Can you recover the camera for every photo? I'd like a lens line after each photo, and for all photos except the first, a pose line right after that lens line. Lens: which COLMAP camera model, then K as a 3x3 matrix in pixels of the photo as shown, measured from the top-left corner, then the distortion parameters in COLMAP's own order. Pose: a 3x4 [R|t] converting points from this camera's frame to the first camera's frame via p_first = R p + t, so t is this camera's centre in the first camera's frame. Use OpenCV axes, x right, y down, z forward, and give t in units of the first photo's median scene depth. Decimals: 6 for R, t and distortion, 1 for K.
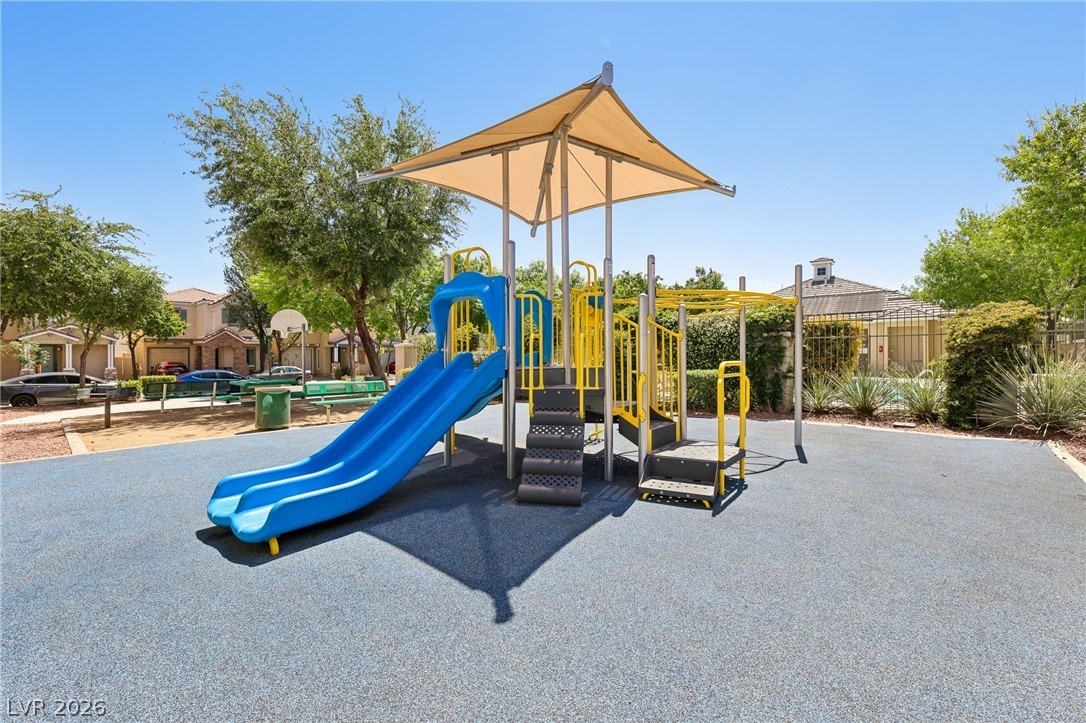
lens RADIAL K [[471.4, 0, 539.5], [0, 471.4, 360.2], [0, 0, 1]] dist [0.012344, -0.000532]
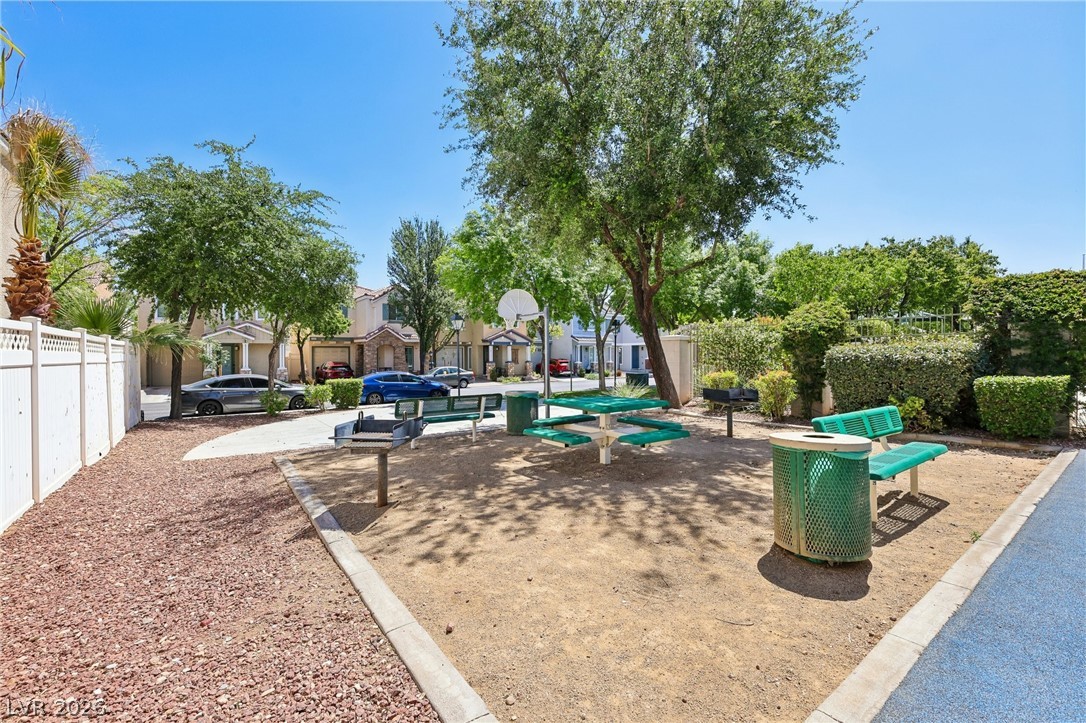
lens RADIAL K [[471.4, 0, 546.0], [0, 471.4, 359.2], [0, 0, 1]] dist [0.012344, -0.000532]
pose [[0.981334, -0.001059, -0.192308, -0.218563], [0.000821, 0.999999, -0.001318, -0.000024], [0.192310, 0.001136, 0.981334, 0.189695]]
